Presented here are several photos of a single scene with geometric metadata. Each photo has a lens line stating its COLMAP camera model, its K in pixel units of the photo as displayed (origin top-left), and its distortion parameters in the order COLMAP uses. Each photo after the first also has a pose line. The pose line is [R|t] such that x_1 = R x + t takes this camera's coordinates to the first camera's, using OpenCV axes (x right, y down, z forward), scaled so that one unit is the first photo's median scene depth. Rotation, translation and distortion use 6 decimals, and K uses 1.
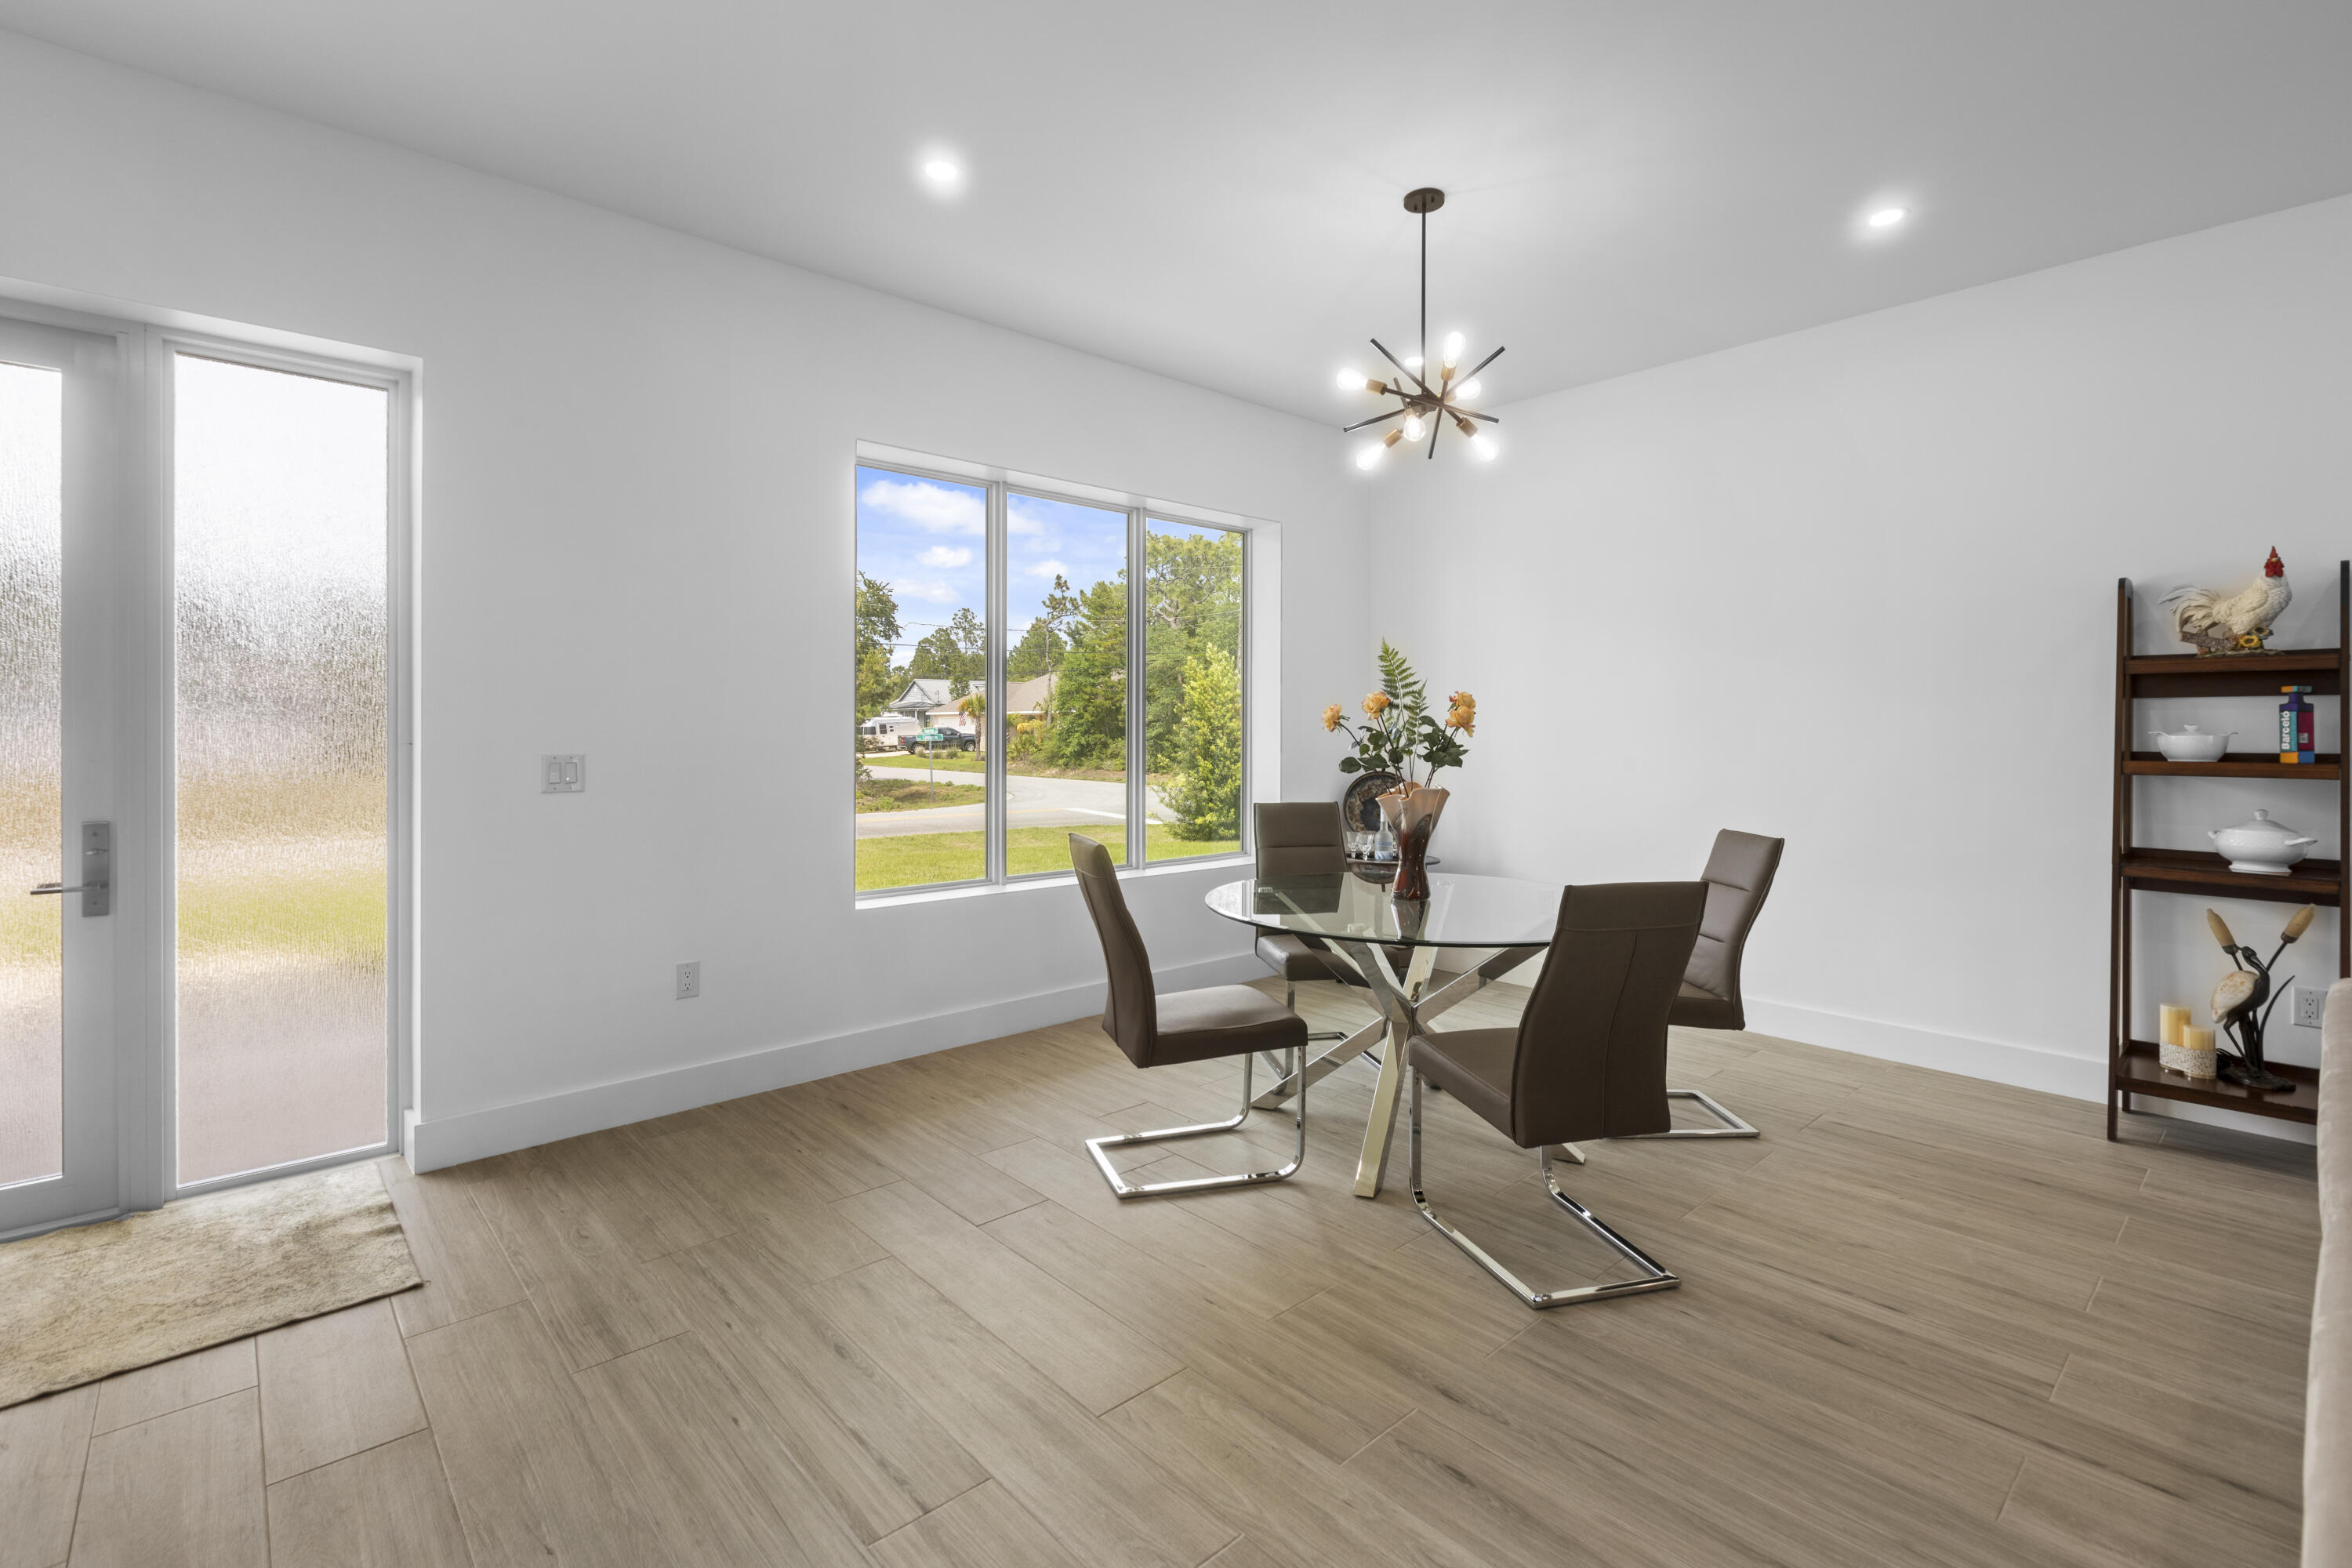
lens RADIAL K [[1065.9, 0, 1162.9], [0, 1065.9, 733.5], [0, 0, 1]] dist [-0.000477, -0.000385]
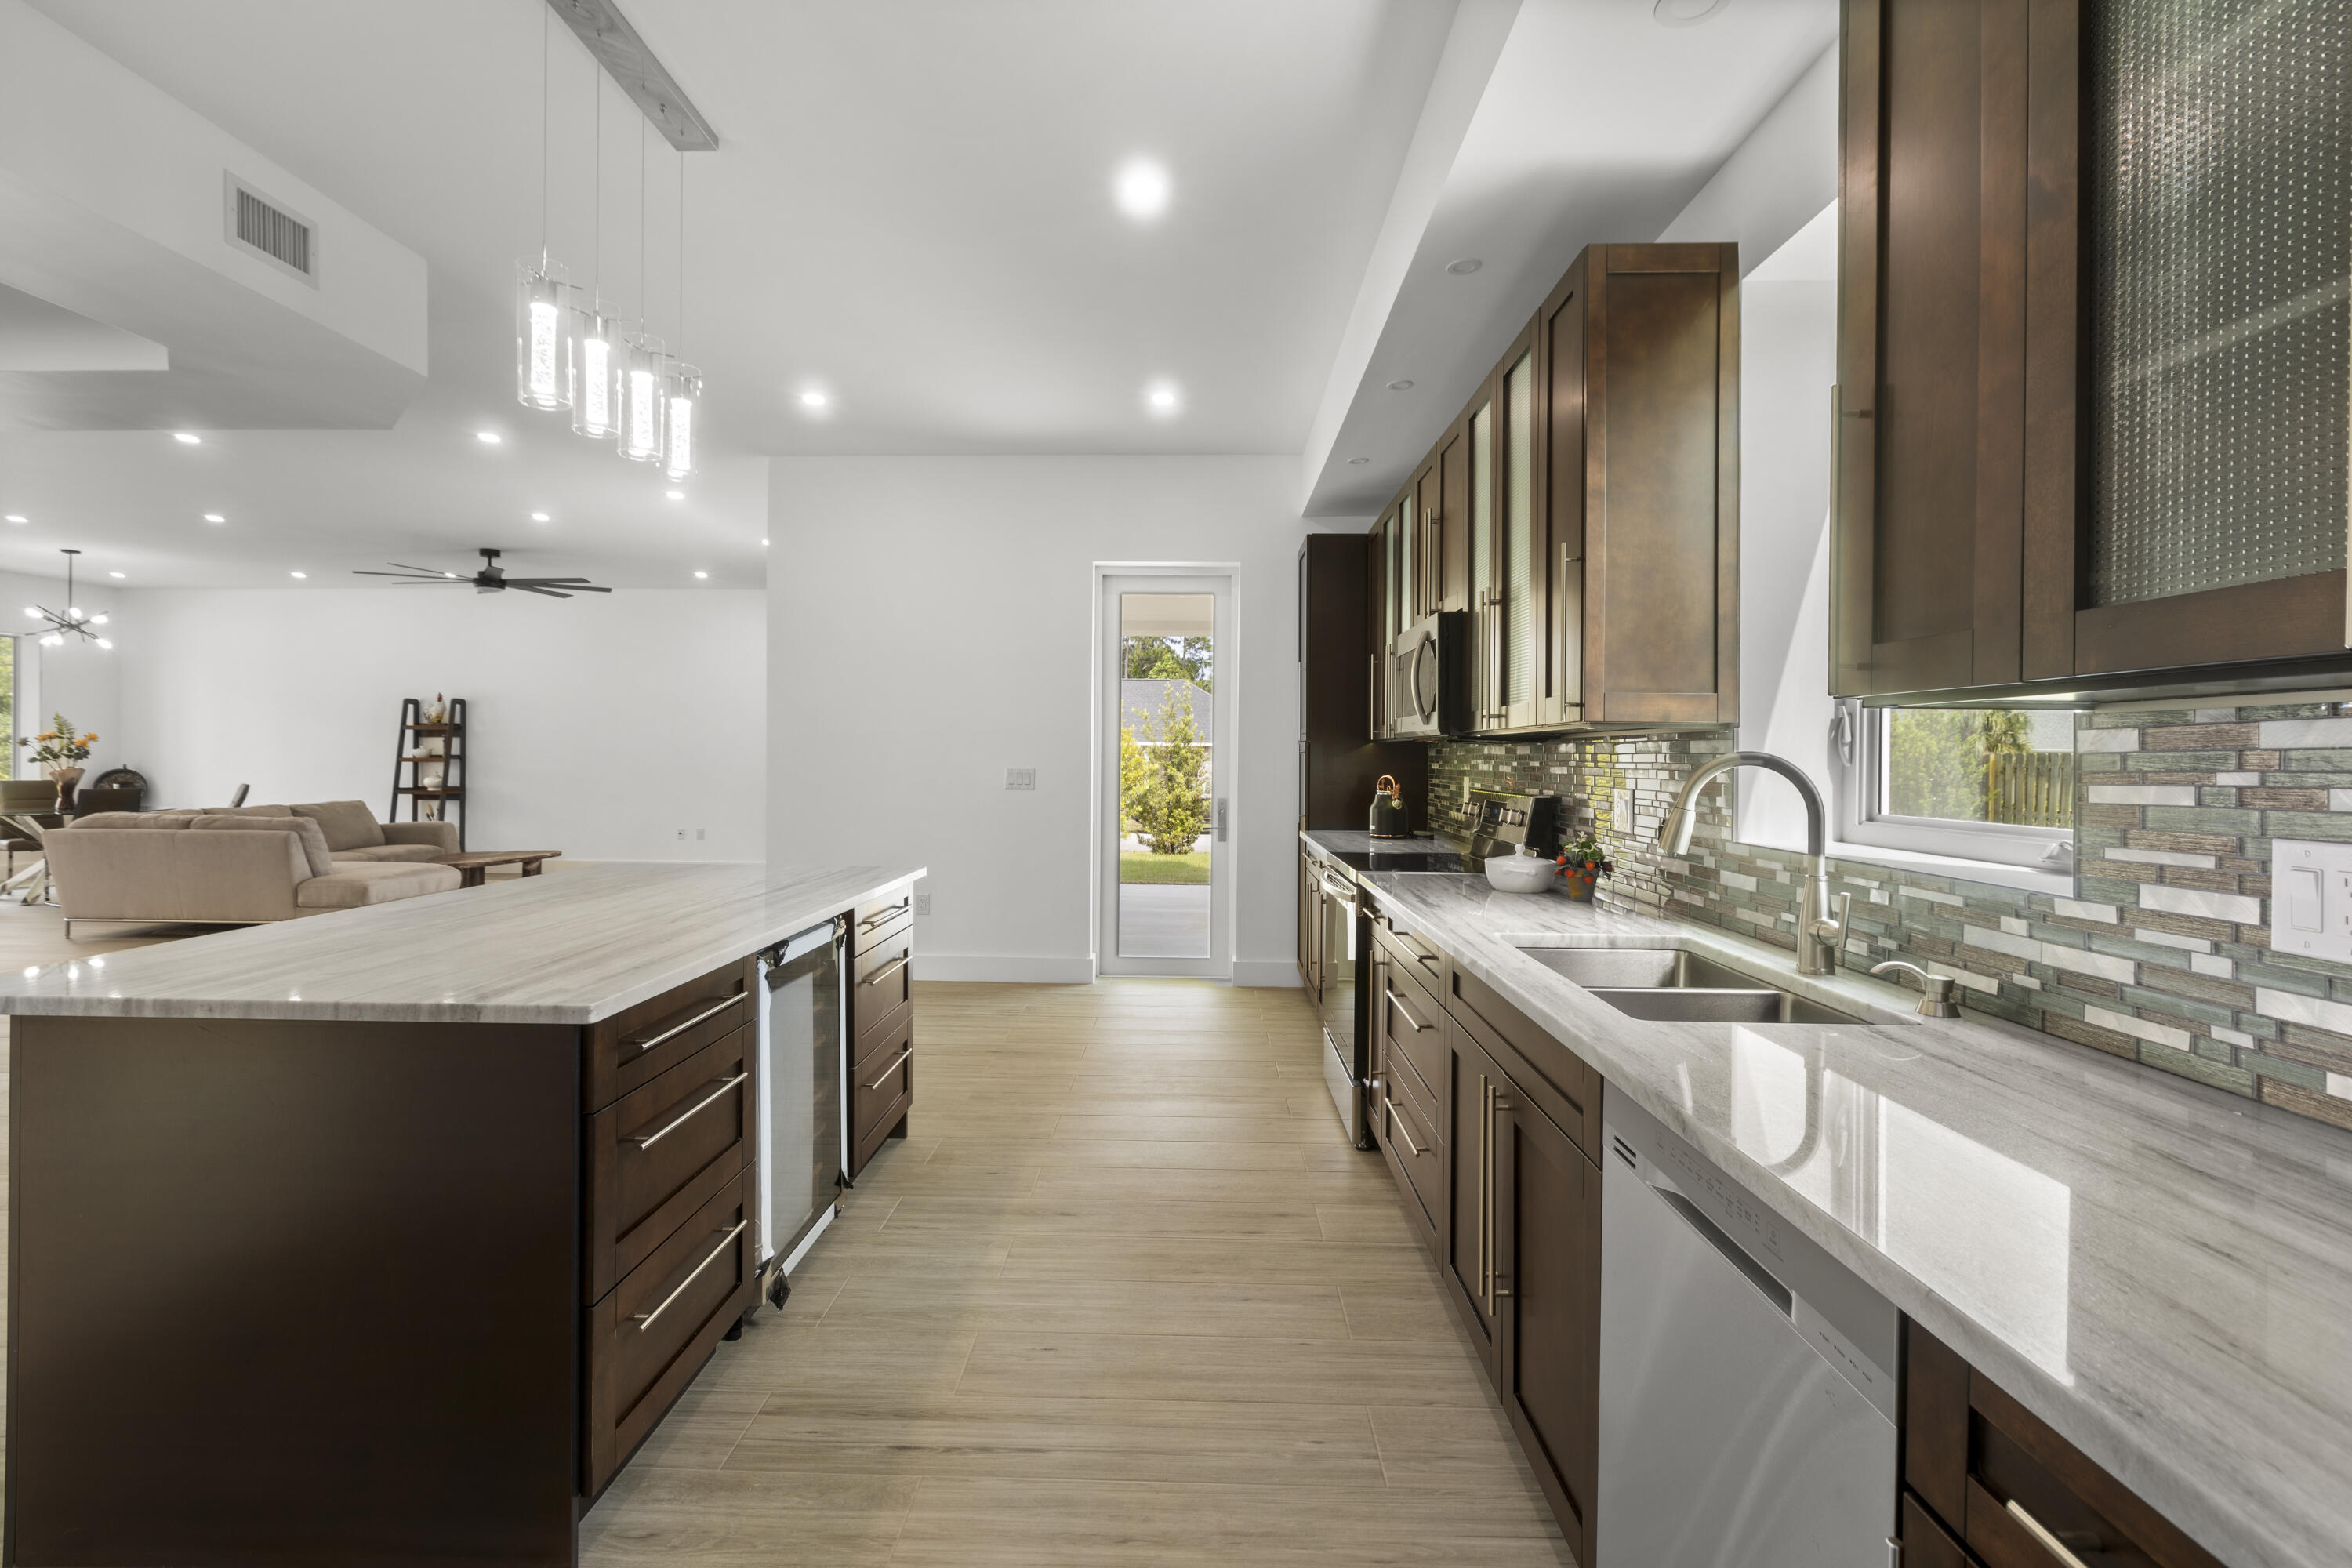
lens RADIAL K [[1056.1, 0, 1173.4], [0, 1056.1, 745.2], [0, 0, 1]] dist [-0.000038, -0.000381]
pose [[0.689663, 0.005702, 0.724108, 0.241184], [0.002232, 0.999948, -0.010000, 0.027431], [-0.724127, 0.008513, 0.689614, -2.925550]]
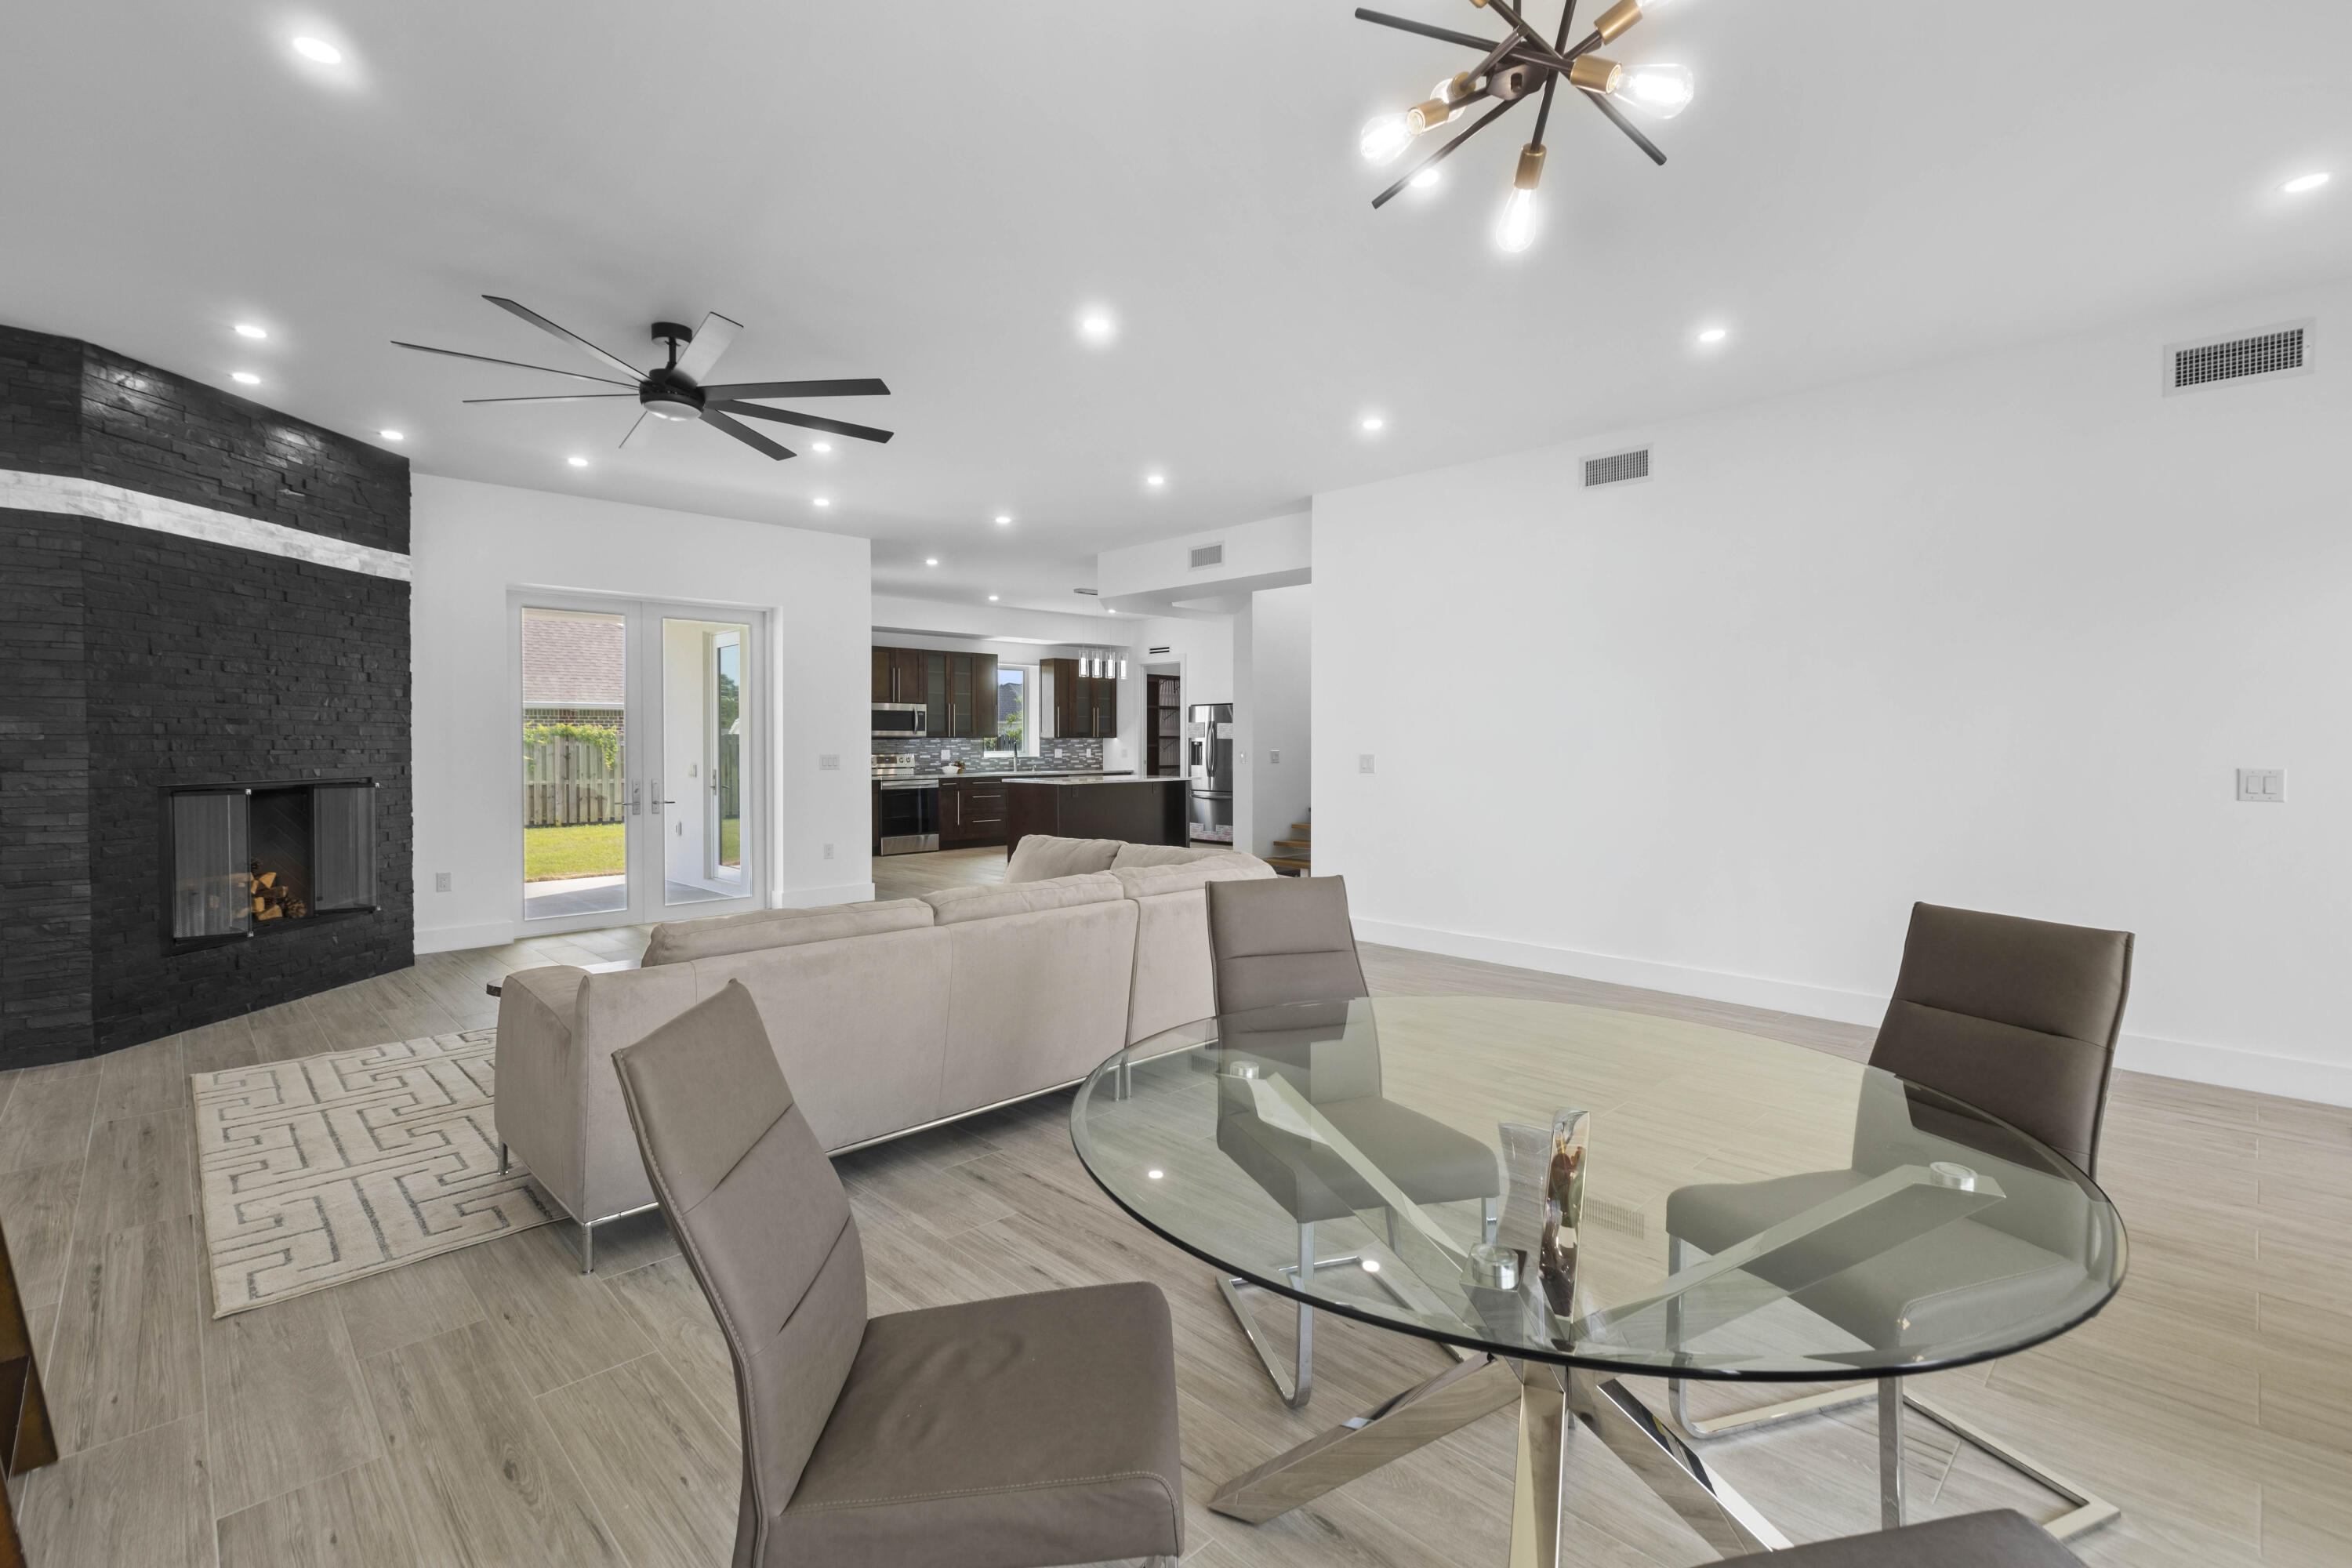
lens RADIAL K [[1056.1, 0, 1173.4], [0, 1056.1, 745.2], [0, 0, 1]] dist [-0.000038, -0.000381]
pose [[-0.999251, -0.000288, -0.038695, 0.419785], [-0.000697, 0.999944, 0.010570, -0.007581], [0.038690, 0.010589, -0.999195, 1.509314]]
